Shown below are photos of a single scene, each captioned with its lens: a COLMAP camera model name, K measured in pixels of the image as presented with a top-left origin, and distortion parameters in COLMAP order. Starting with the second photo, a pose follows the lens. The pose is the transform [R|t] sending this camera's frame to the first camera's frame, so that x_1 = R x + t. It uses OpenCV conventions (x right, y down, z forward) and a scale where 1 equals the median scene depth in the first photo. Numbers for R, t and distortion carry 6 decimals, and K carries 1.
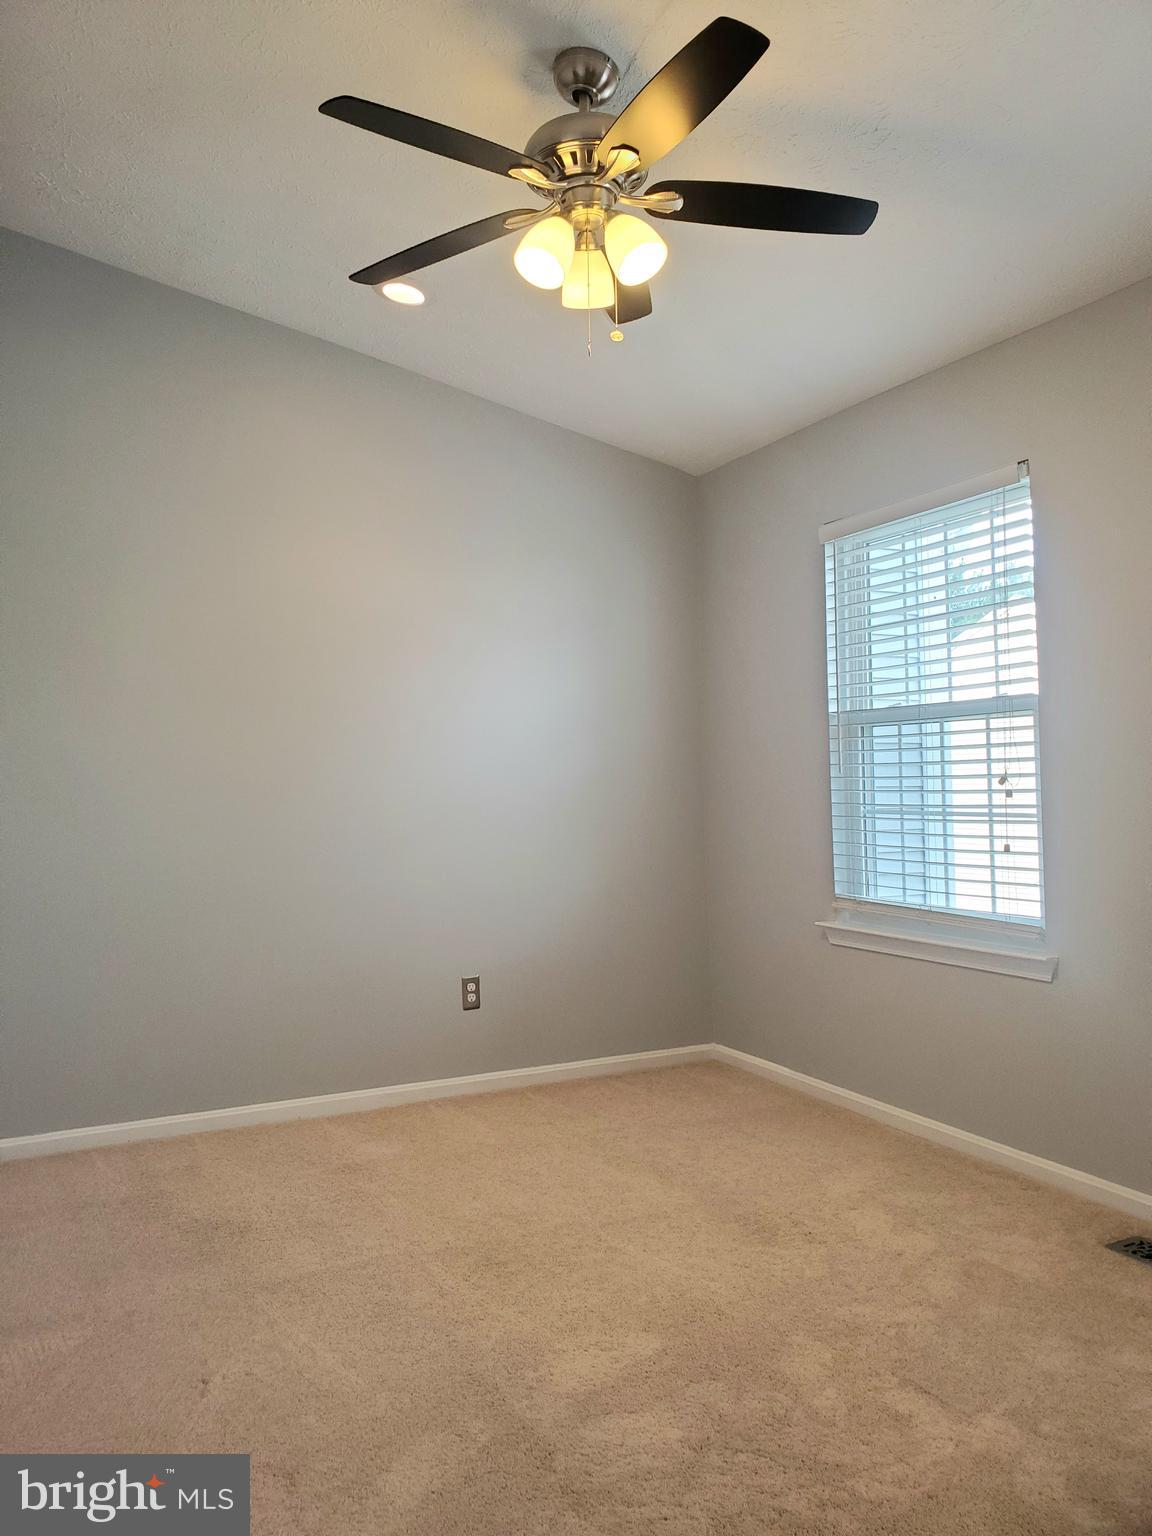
lens RADIAL K [[1196.1, 0, 531.5], [0, 1196.1, 776.0], [0, 0, 1]] dist [0.024478, 0.002679]
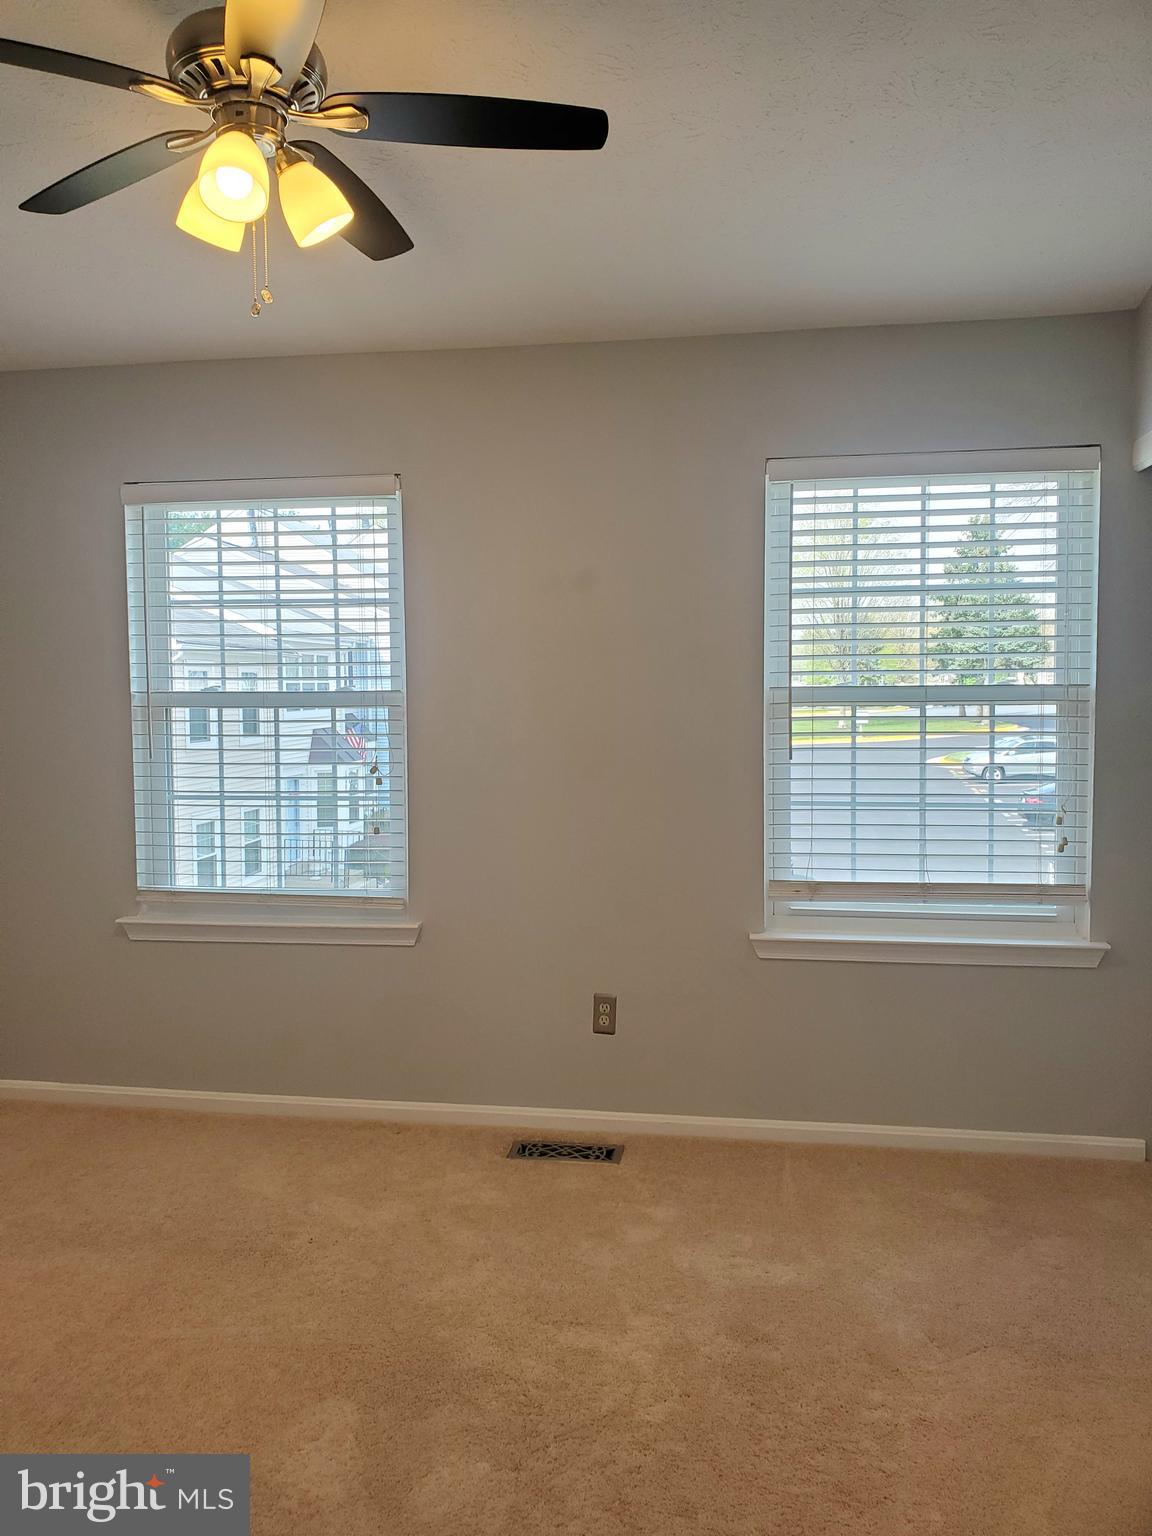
lens RADIAL K [[1196.1, 0, 571.2], [0, 1196.1, 771.3], [0, 0, 1]] dist [0.024478, 0.002679]
pose [[0.561462, -0.044357, 0.826313, -0.464051], [-0.007561, 0.998246, 0.058724, -0.069846], [-0.827468, -0.039219, 0.560141, 0.281218]]
